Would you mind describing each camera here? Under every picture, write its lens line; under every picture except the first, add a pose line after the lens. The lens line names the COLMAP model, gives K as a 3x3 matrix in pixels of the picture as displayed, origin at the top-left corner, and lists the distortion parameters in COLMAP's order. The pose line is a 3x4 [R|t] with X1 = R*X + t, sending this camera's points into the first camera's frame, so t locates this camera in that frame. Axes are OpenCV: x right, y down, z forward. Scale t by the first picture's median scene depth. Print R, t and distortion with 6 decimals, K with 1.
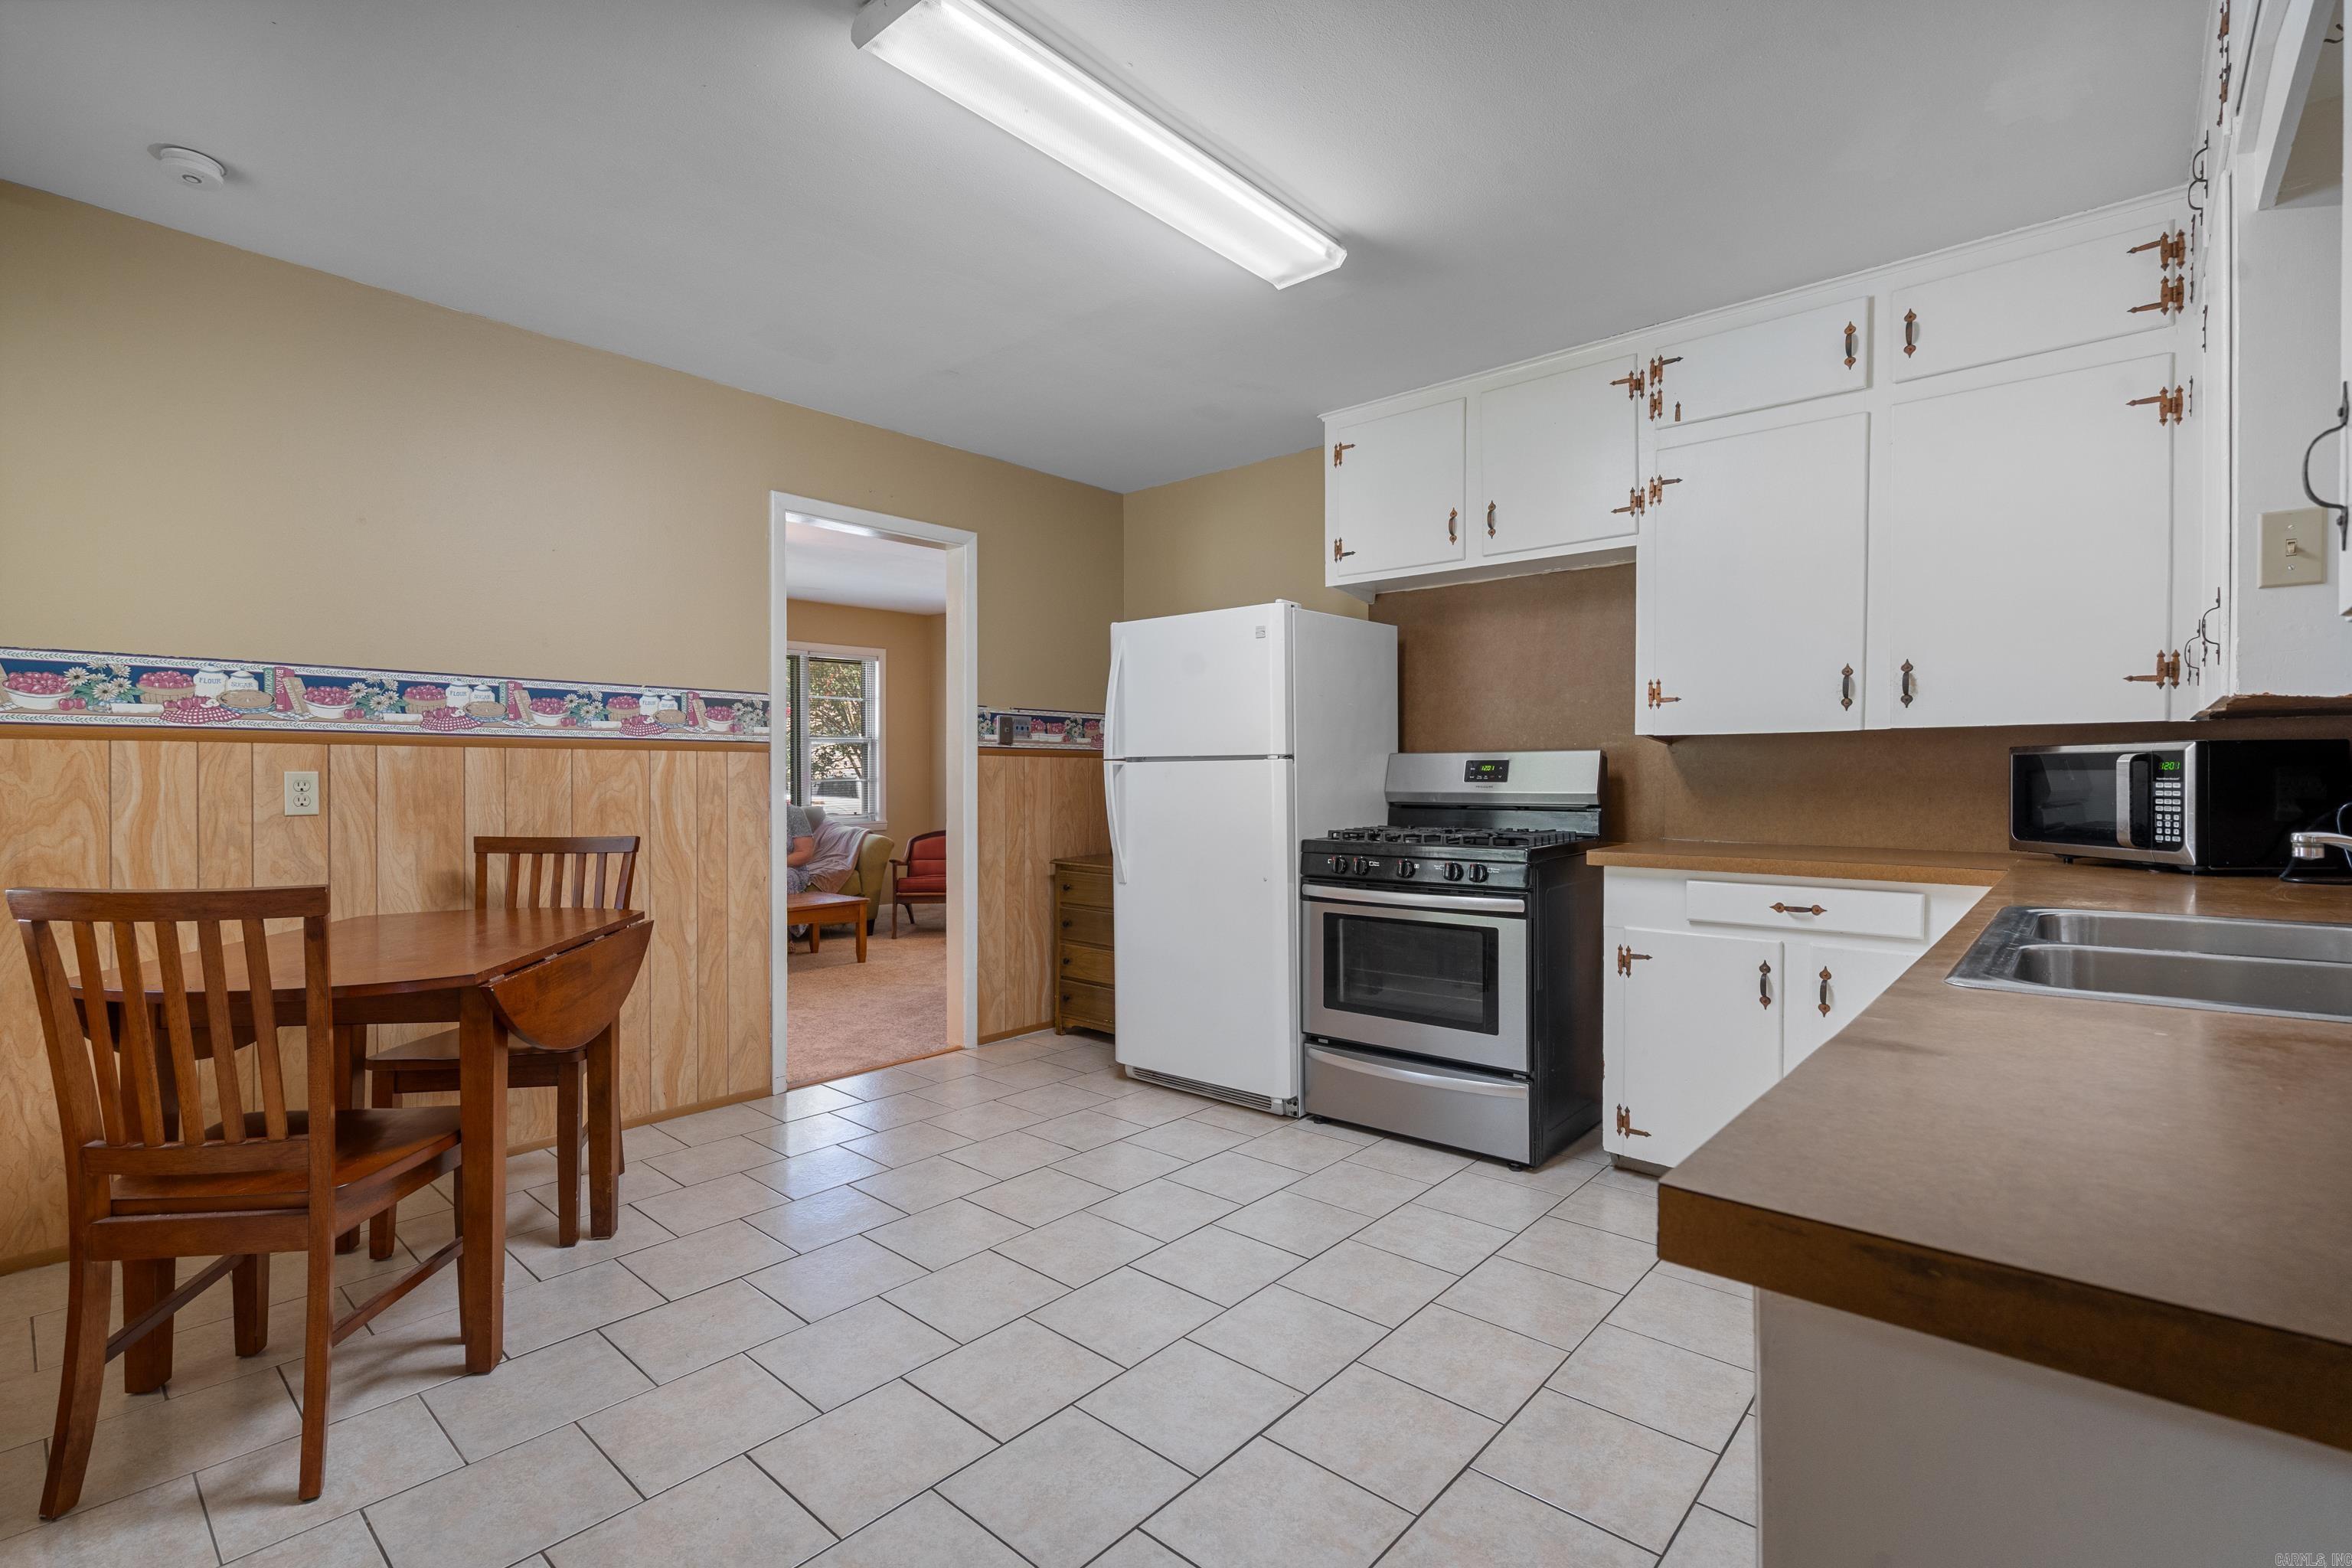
lens RADIAL K [[1071.7, 0, 1164.2], [0, 1071.7, 785.8], [0, 0, 1]] dist [-0.001134, 0.000214]
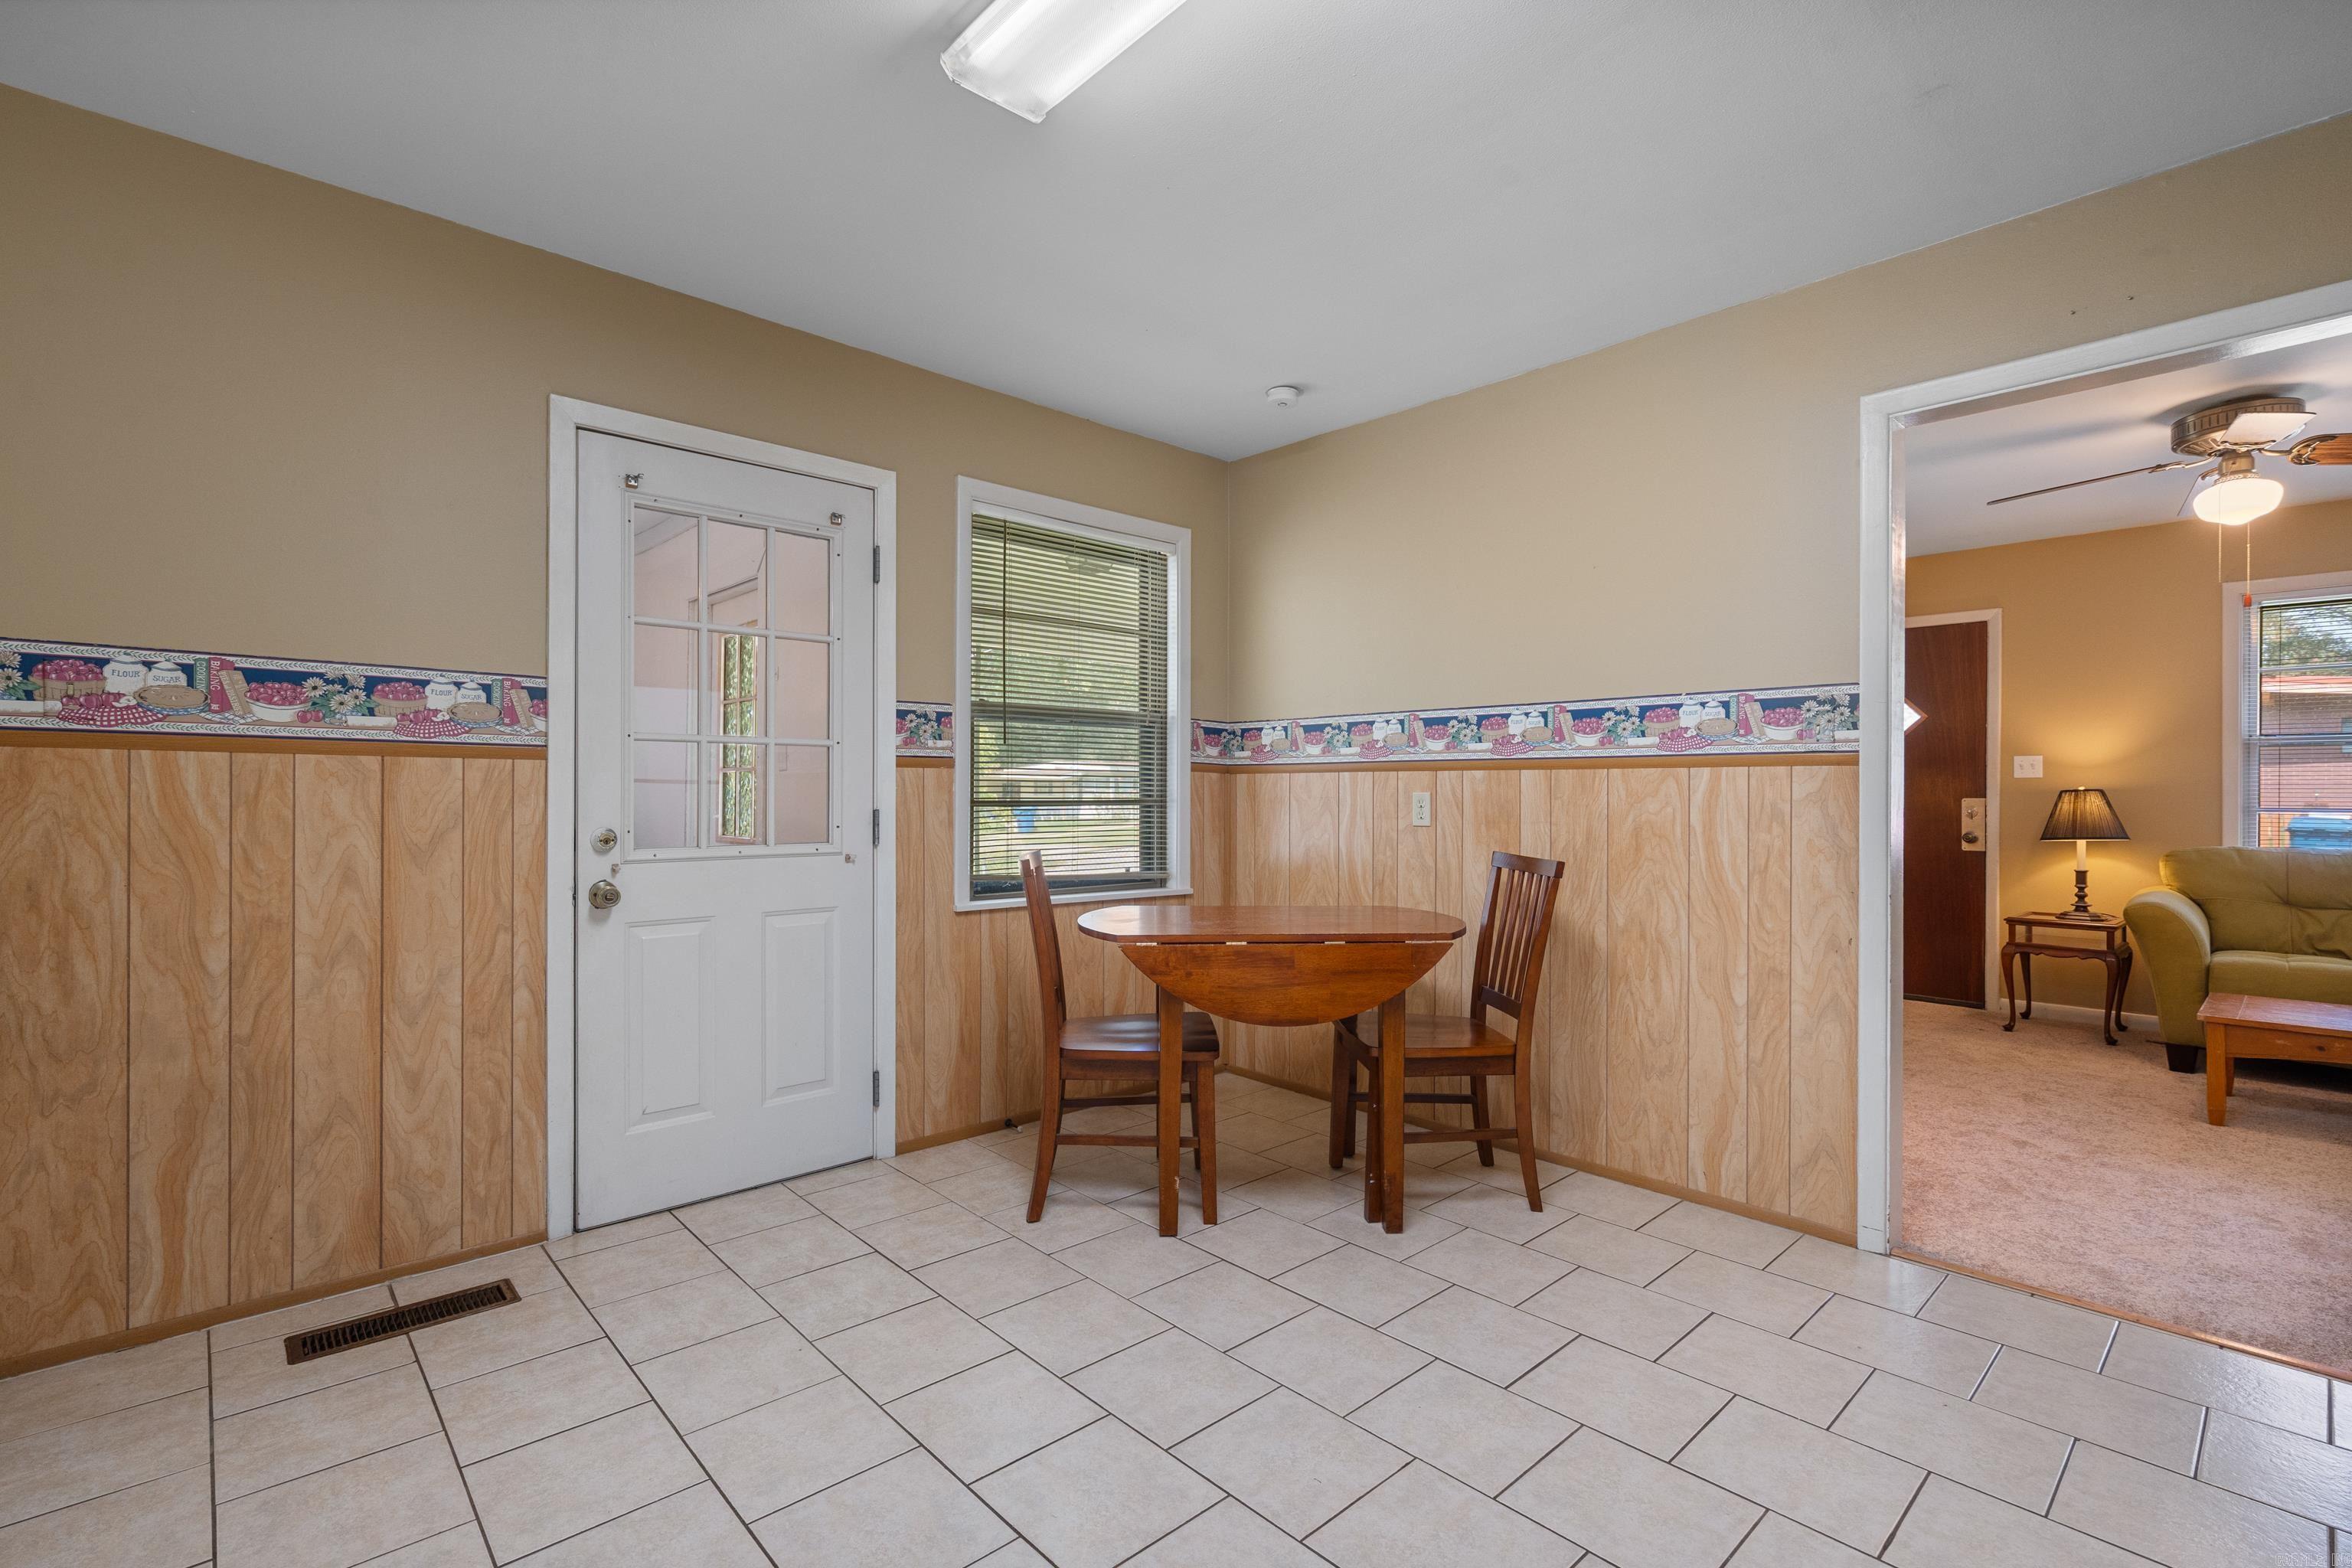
lens RADIAL K [[1071.7, 0, 1158.6], [0, 1071.7, 782.9], [0, 0, 1]] dist [-0.001134, 0.000214]
pose [[-0.104859, -0.004881, -0.994475, 0.438711], [-0.008977, 0.999952, -0.003961, -0.013939], [0.994447, 0.008512, -0.104898, 0.686046]]
